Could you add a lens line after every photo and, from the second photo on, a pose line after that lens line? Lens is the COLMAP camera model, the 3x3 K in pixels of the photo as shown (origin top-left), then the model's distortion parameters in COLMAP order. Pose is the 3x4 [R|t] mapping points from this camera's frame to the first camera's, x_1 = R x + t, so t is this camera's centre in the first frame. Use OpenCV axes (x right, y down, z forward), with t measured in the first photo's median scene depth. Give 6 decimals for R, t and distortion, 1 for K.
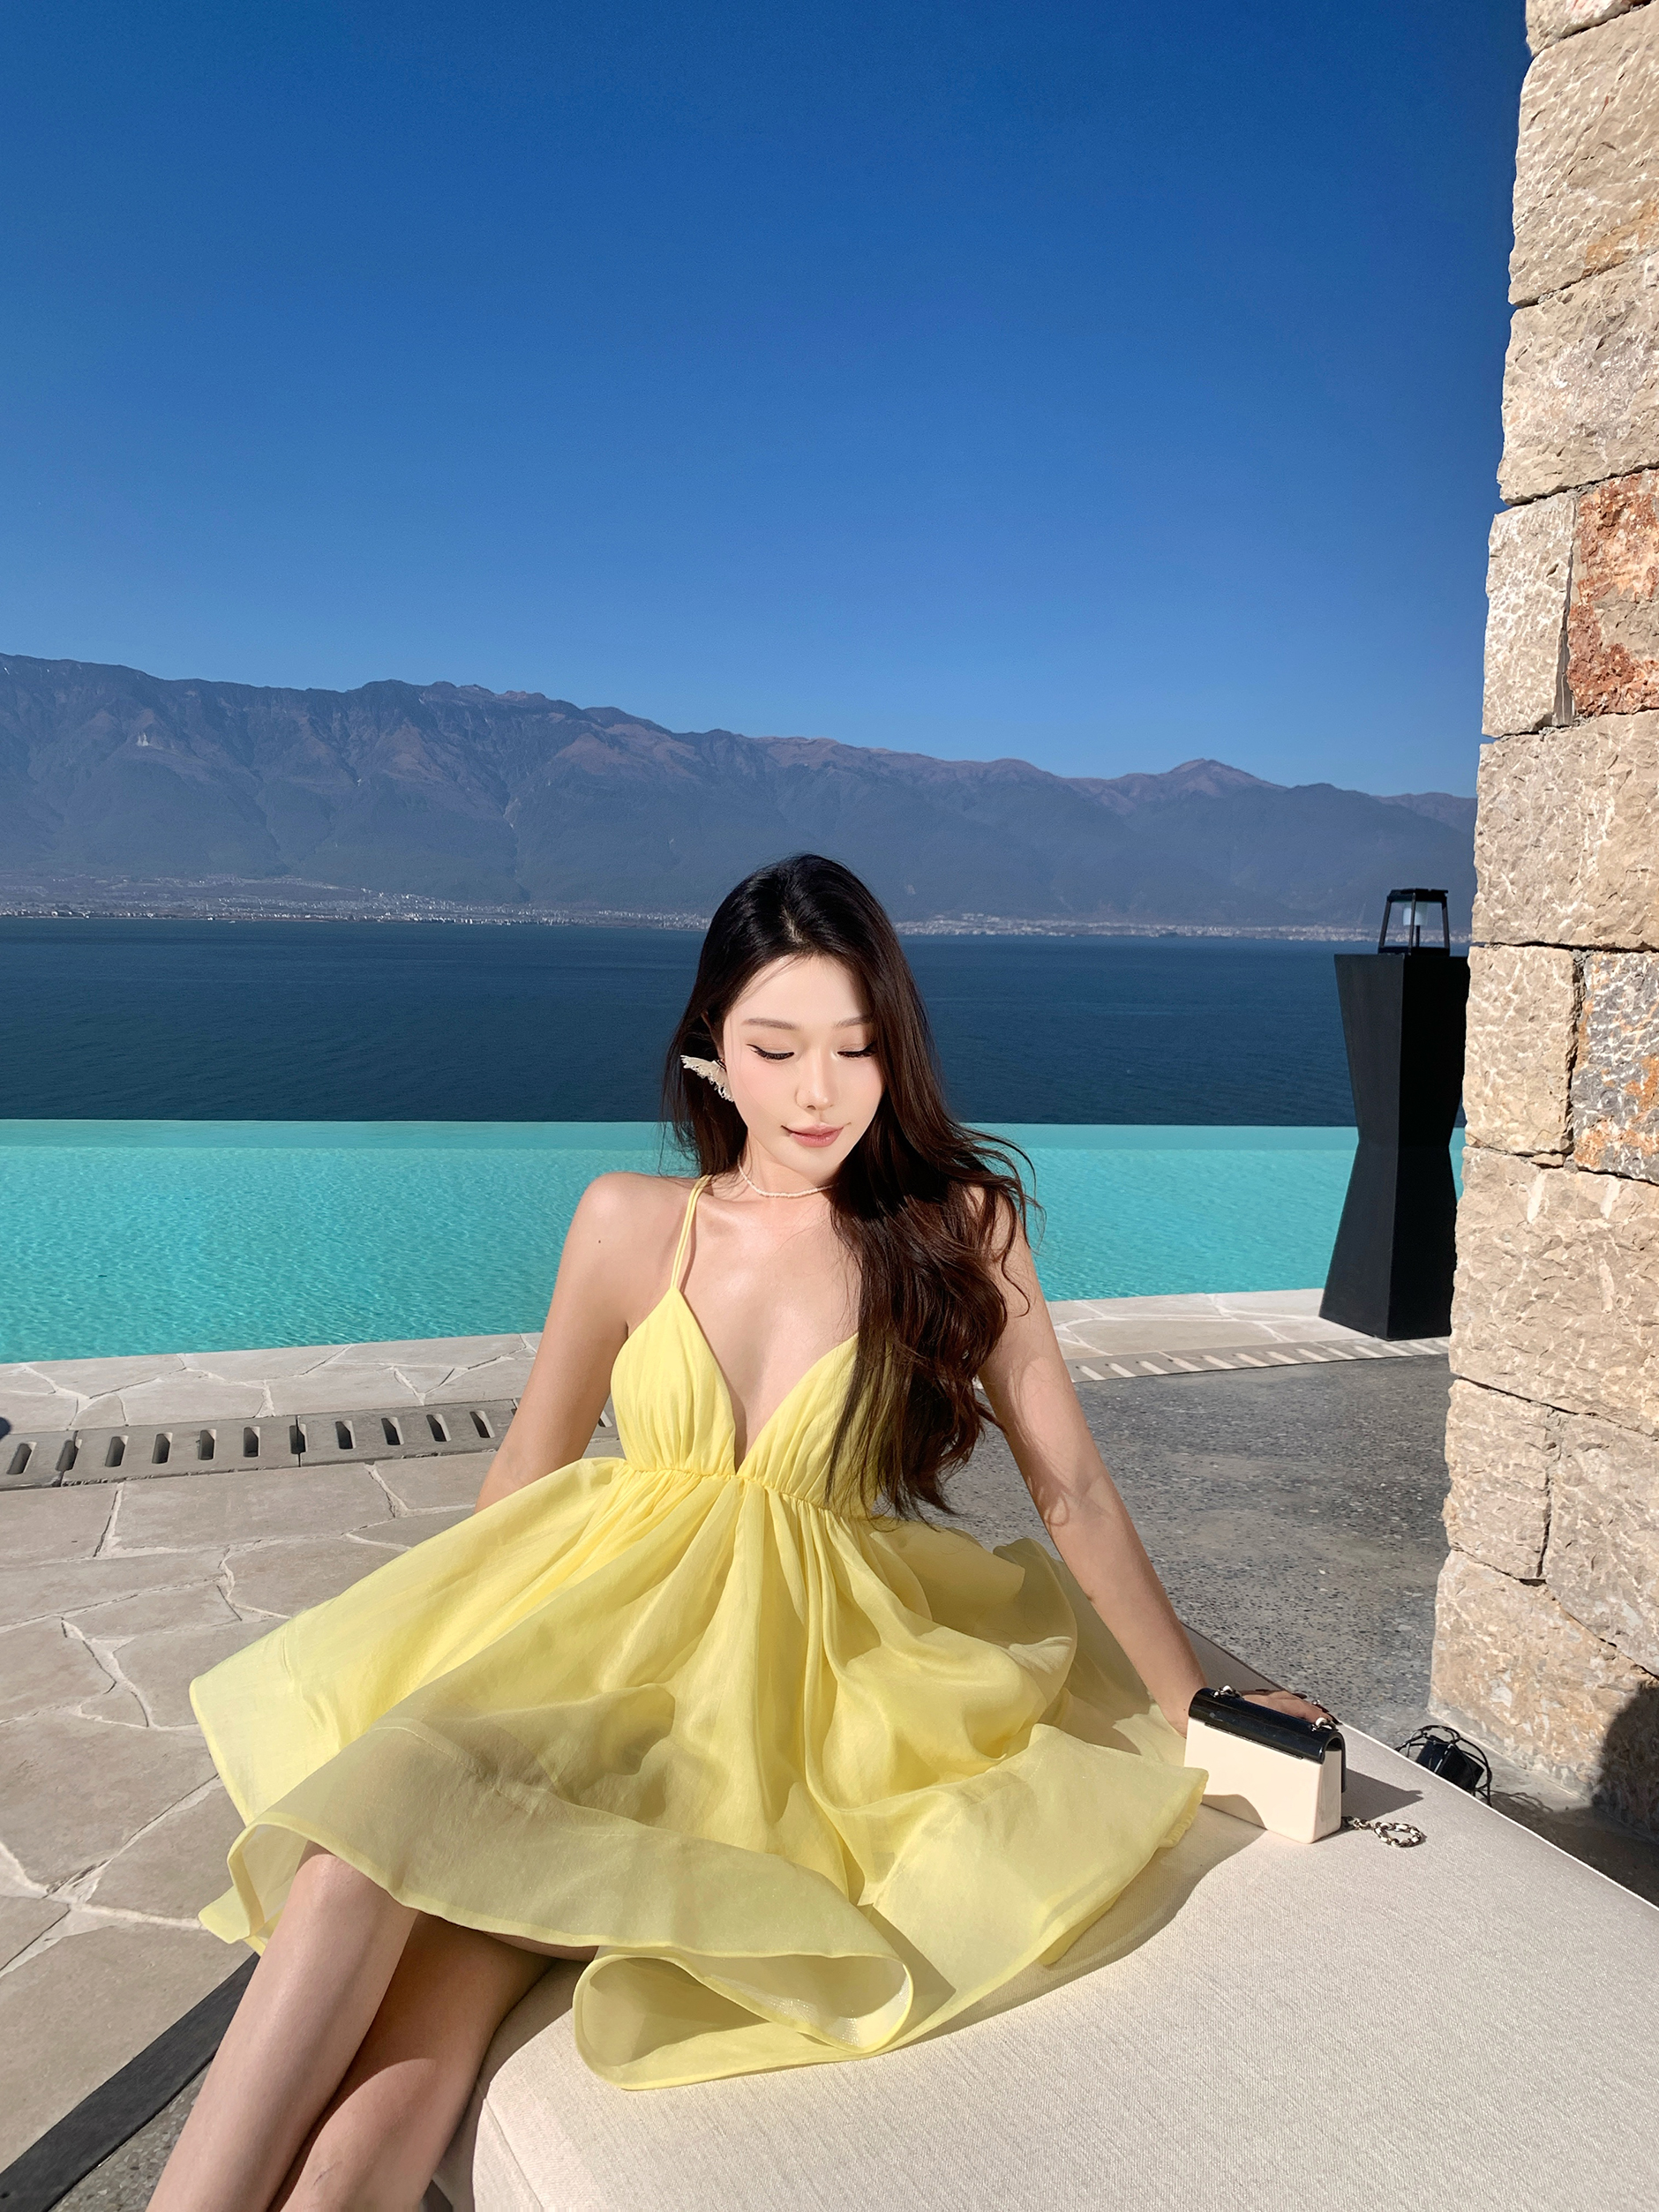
lens RADIAL K [[1637.5, 0, 867.9], [0, 1637.5, 1093.1], [0, 0, 1]] dist [-0.001537, 0.005820]
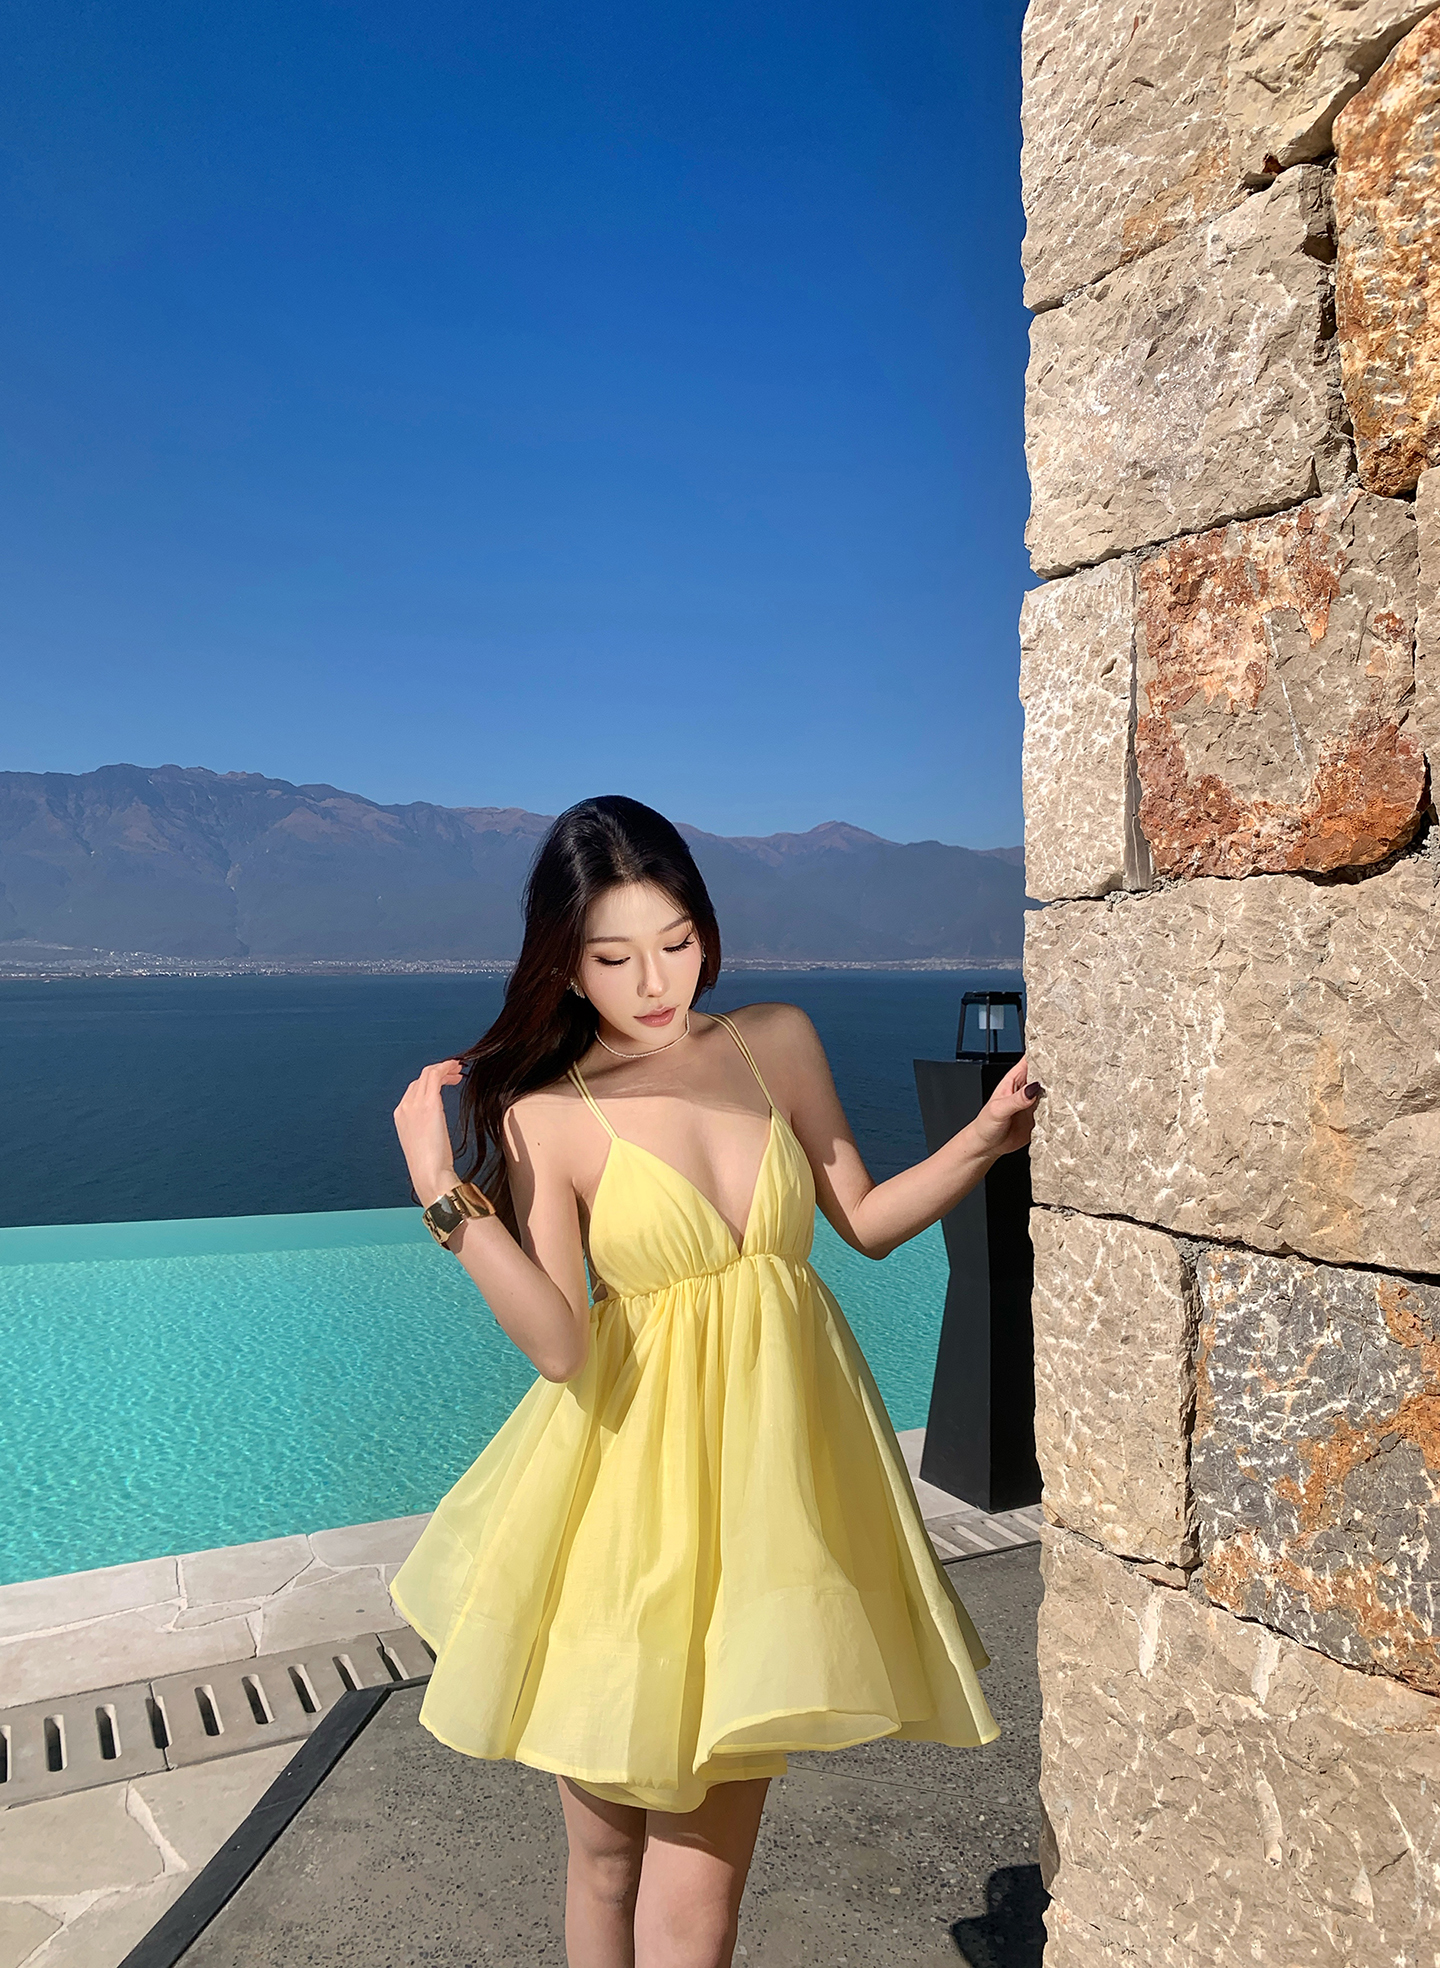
lens RADIAL K [[1420.2, 0, 701.0], [0, 1420.2, 945.9], [0, 0, 1]] dist [-0.000550, 0.002363]
pose [[0.994911, -0.025218, 0.097547, 0.187334], [0.036130, 0.993077, -0.111770, -0.143360], [-0.094053, 0.114725, 0.988935, 0.441236]]
